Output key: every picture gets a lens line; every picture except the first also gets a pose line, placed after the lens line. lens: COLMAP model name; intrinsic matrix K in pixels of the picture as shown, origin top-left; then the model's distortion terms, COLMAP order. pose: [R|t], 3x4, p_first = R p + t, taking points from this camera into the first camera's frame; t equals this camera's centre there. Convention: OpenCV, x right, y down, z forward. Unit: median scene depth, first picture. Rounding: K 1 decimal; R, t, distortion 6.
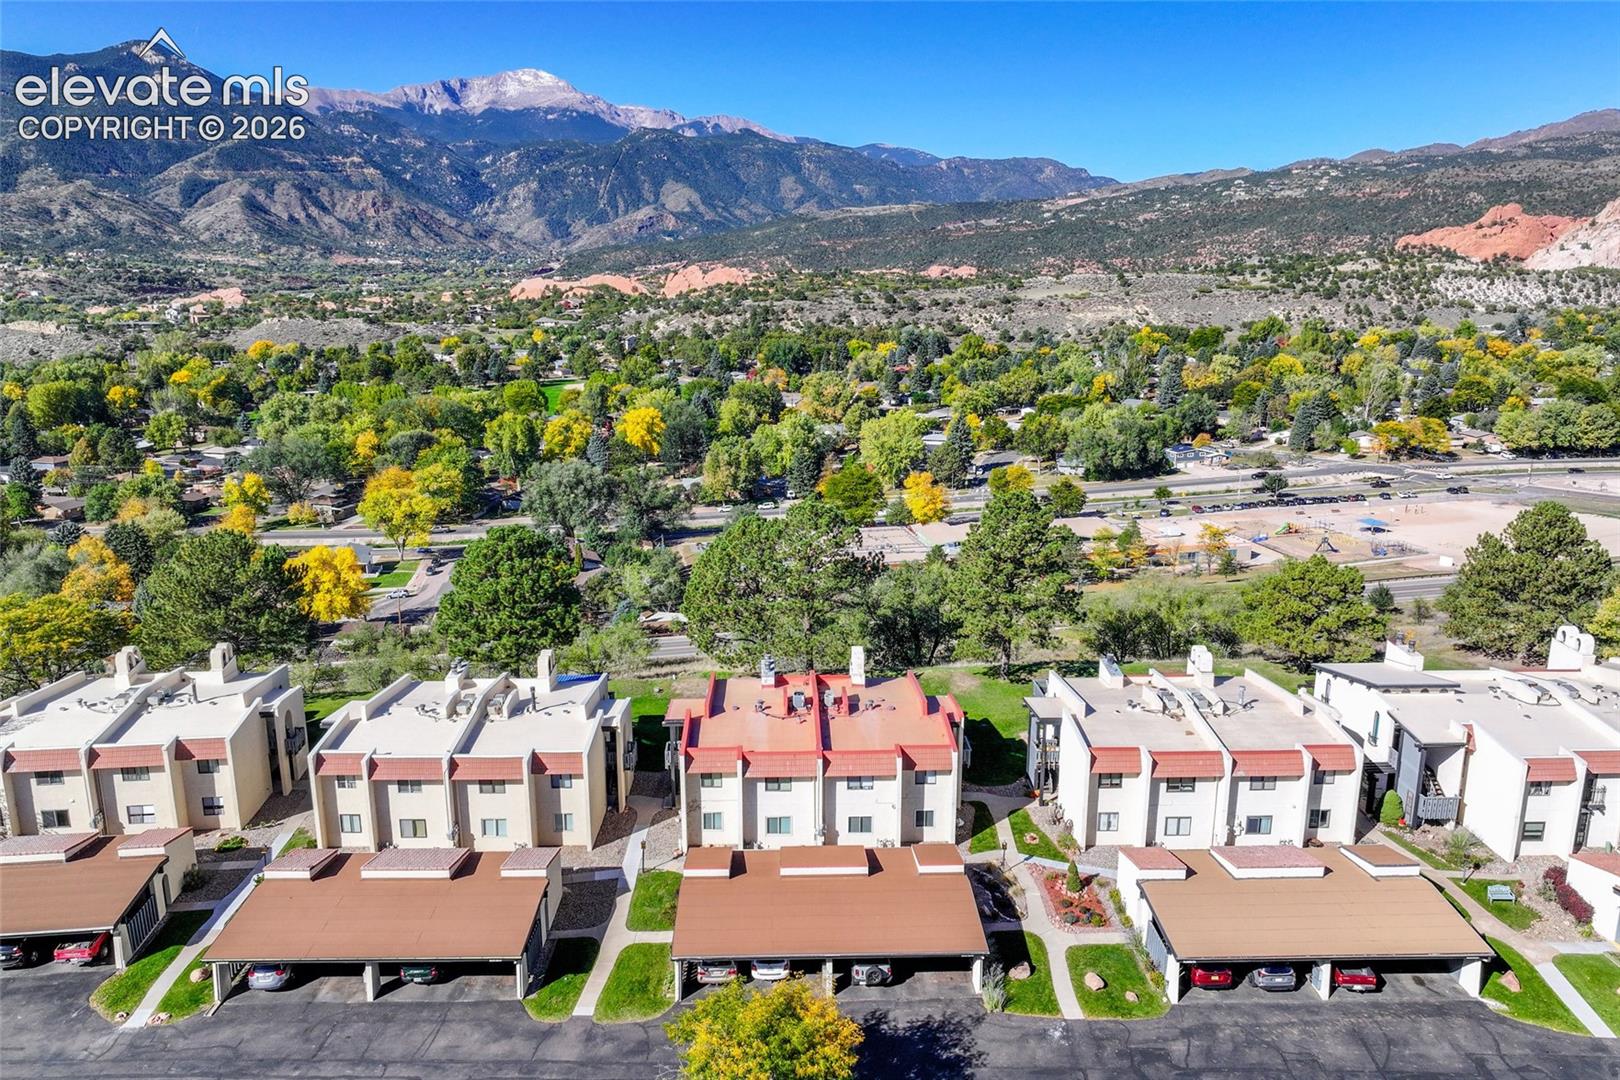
lens RADIAL K [[1127.8, 0, 824.3], [0, 1127.8, 539.1], [0, 0, 1]] dist [-0.003235, 0.016116]
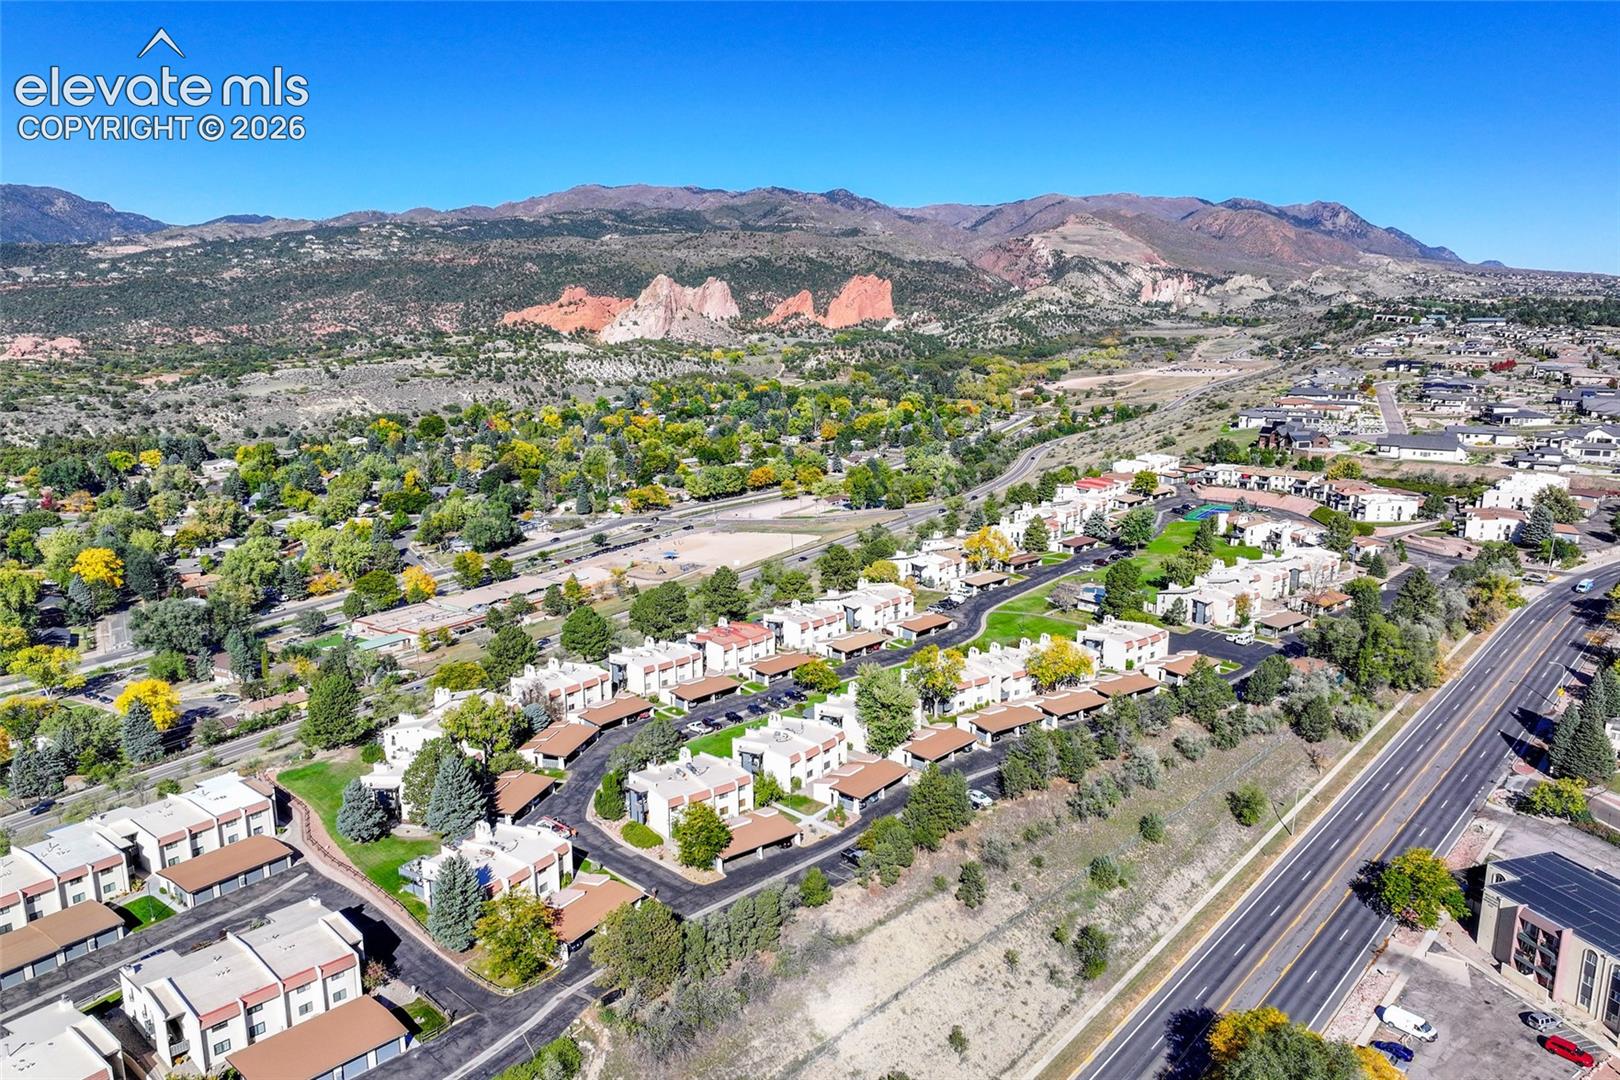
lens RADIAL K [[1127.8, 0, 815.9], [0, 1127.8, 549.7], [0, 0, 1]] dist [-0.003235, 0.016116]
pose [[0.718267, -0.147628, 0.679925, -0.189815], [0.164448, 0.985564, 0.040268, -0.018458], [-0.676054, 0.082889, 0.732175, -0.159565]]
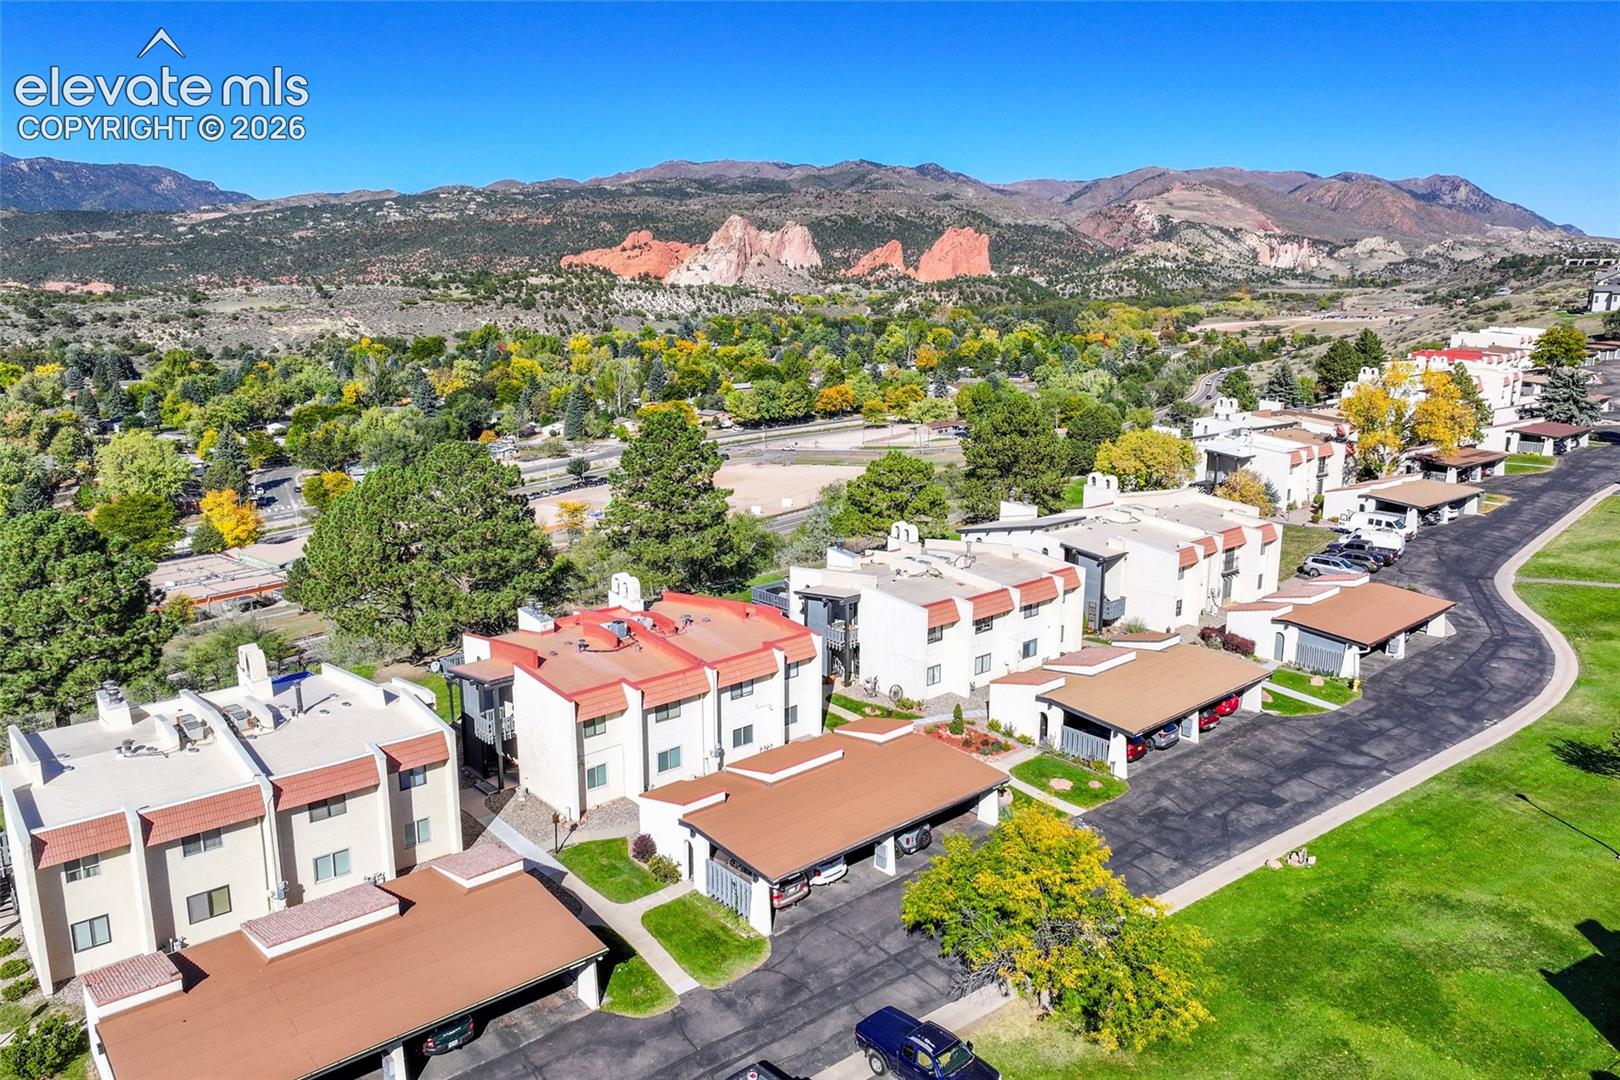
lens RADIAL K [[1127.8, 0, 813.8], [0, 1127.8, 529.4], [0, 0, 1]] dist [-0.003235, 0.016116]
pose [[0.769454, -0.132257, 0.624859, -0.037334], [0.149246, 0.988473, 0.025437, 0.005422], [-0.621020, 0.073685, 0.780323, 0.017500]]
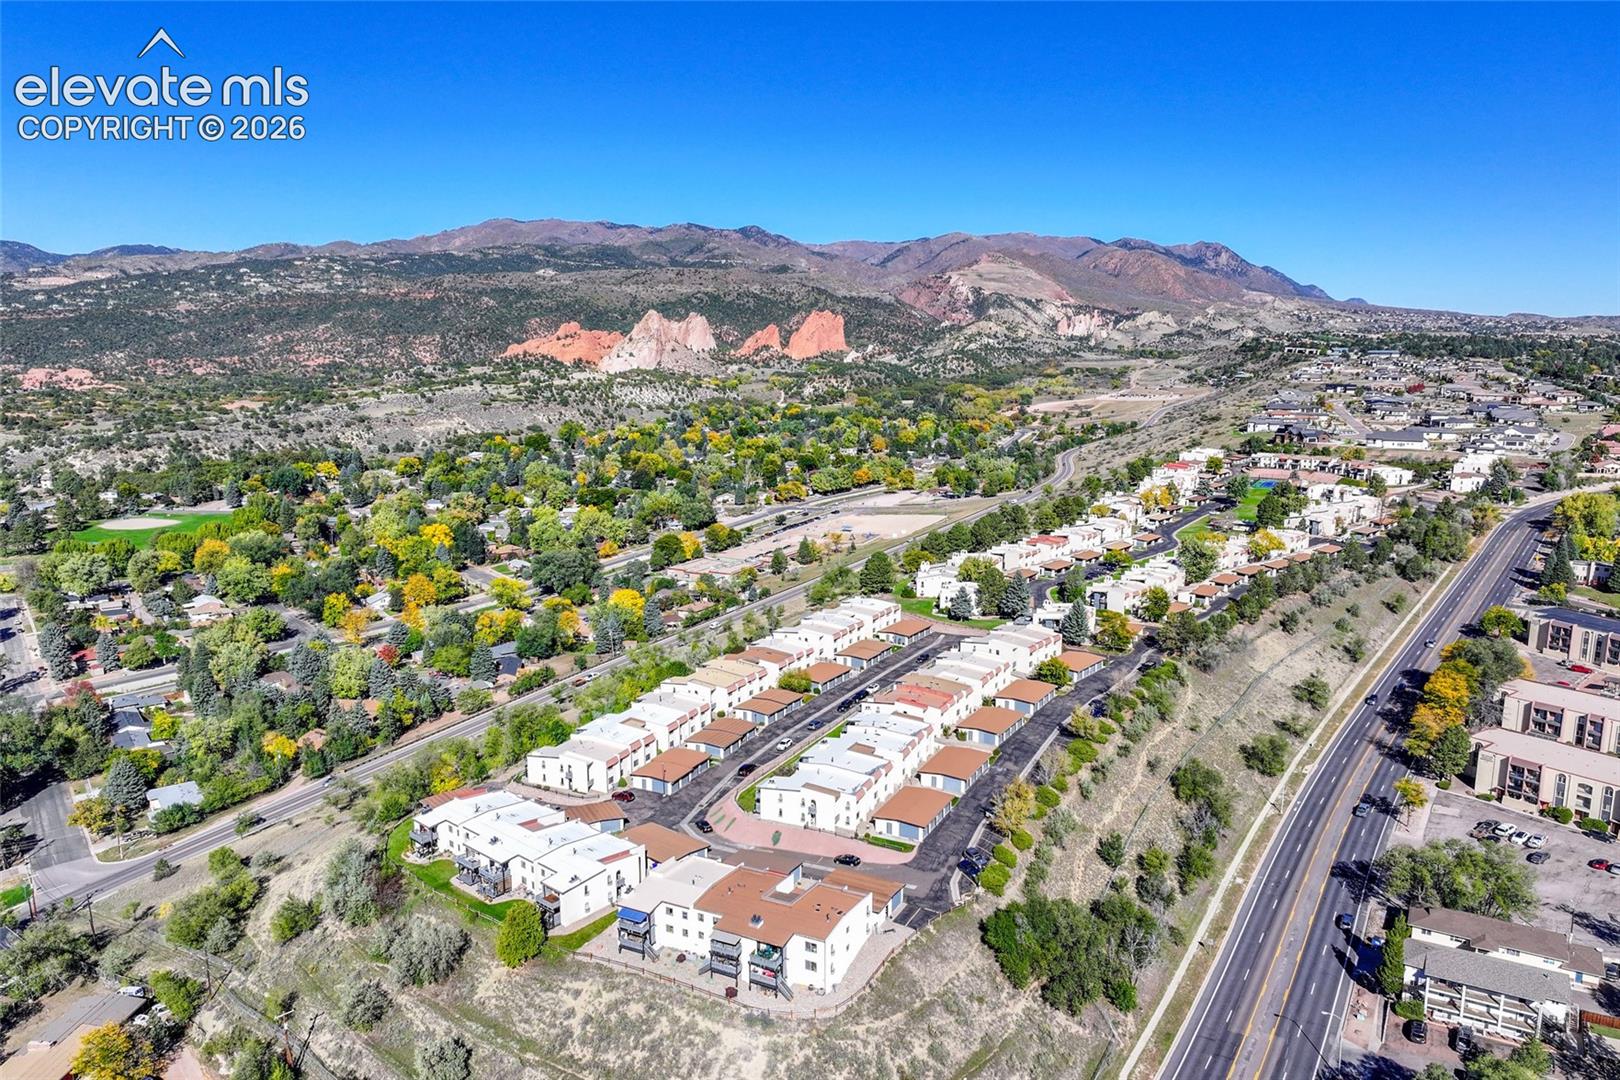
lens RADIAL K [[1127.8, 0, 818.4], [0, 1127.8, 549.2], [0, 0, 1]] dist [-0.003235, 0.016116]
pose [[0.652013, -0.138379, 0.745473, -0.435915], [0.177673, 0.983713, 0.027204, -0.014775], [-0.737097, 0.114713, 0.665980, -0.173215]]
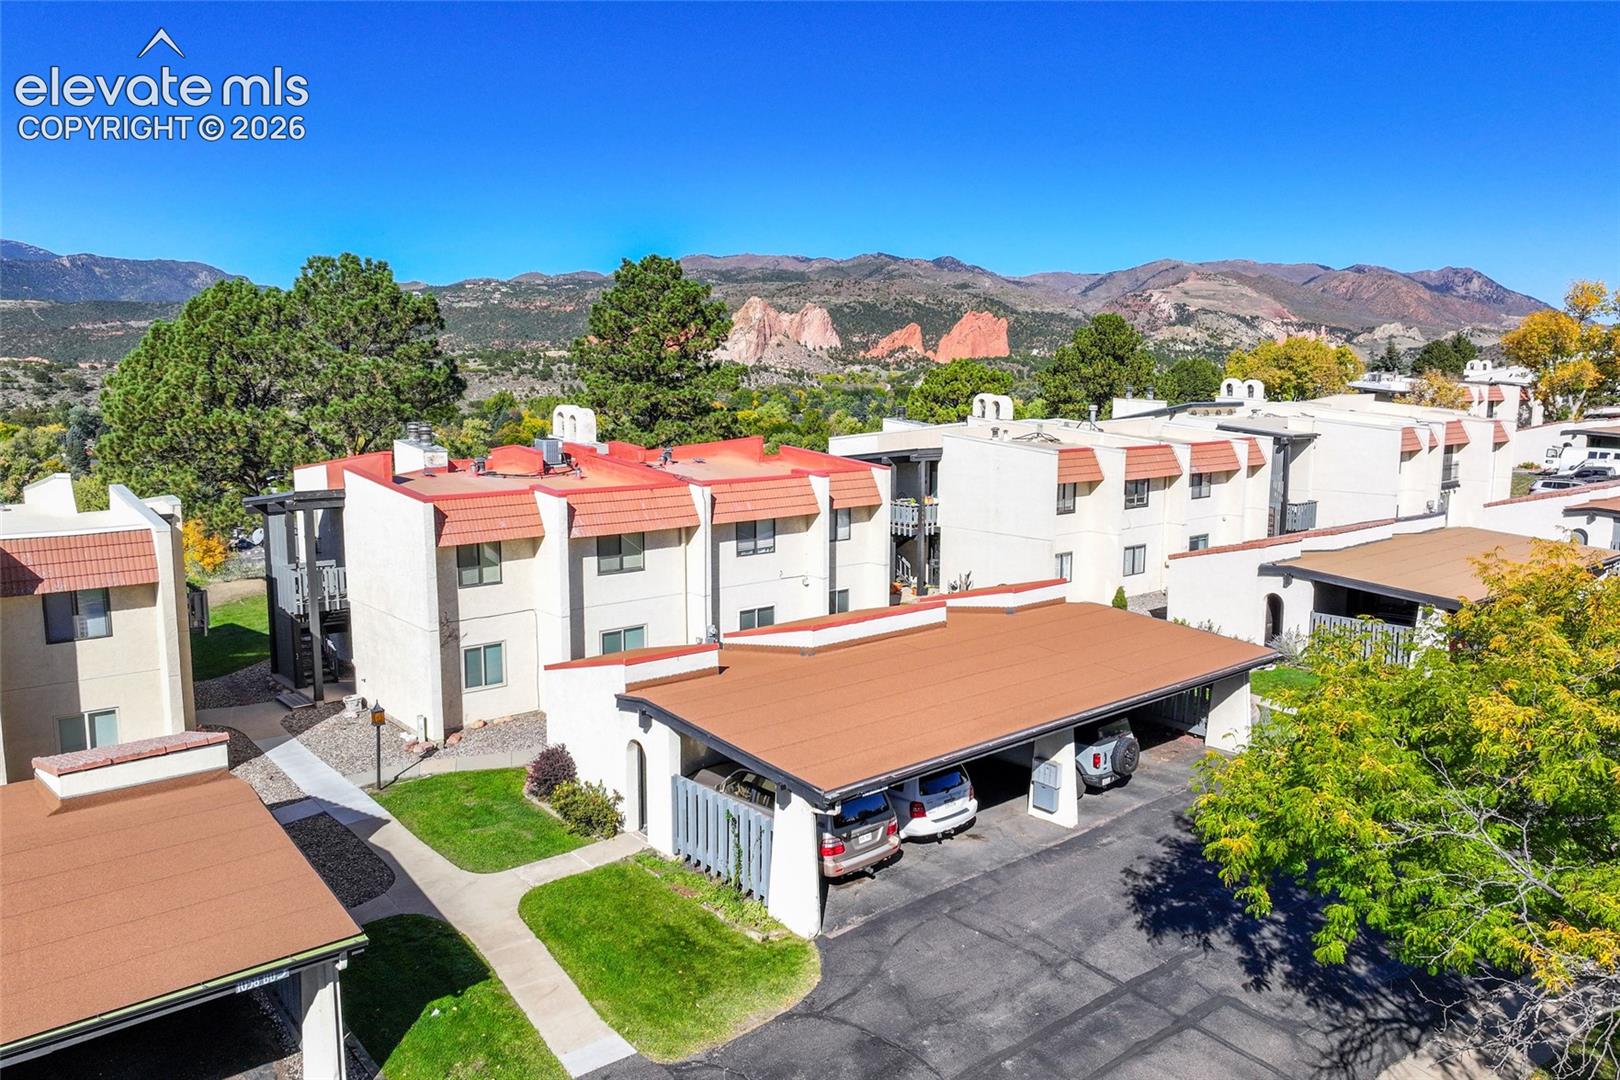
lens RADIAL K [[1127.8, 0, 813.7], [0, 1127.8, 532.0], [0, 0, 1]] dist [-0.003235, 0.016116]
pose [[0.779646, -0.083170, 0.620673, -0.021307], [0.147192, 0.987712, -0.052539, 0.018733], [-0.608676, 0.132320, 0.782307, 0.043372]]
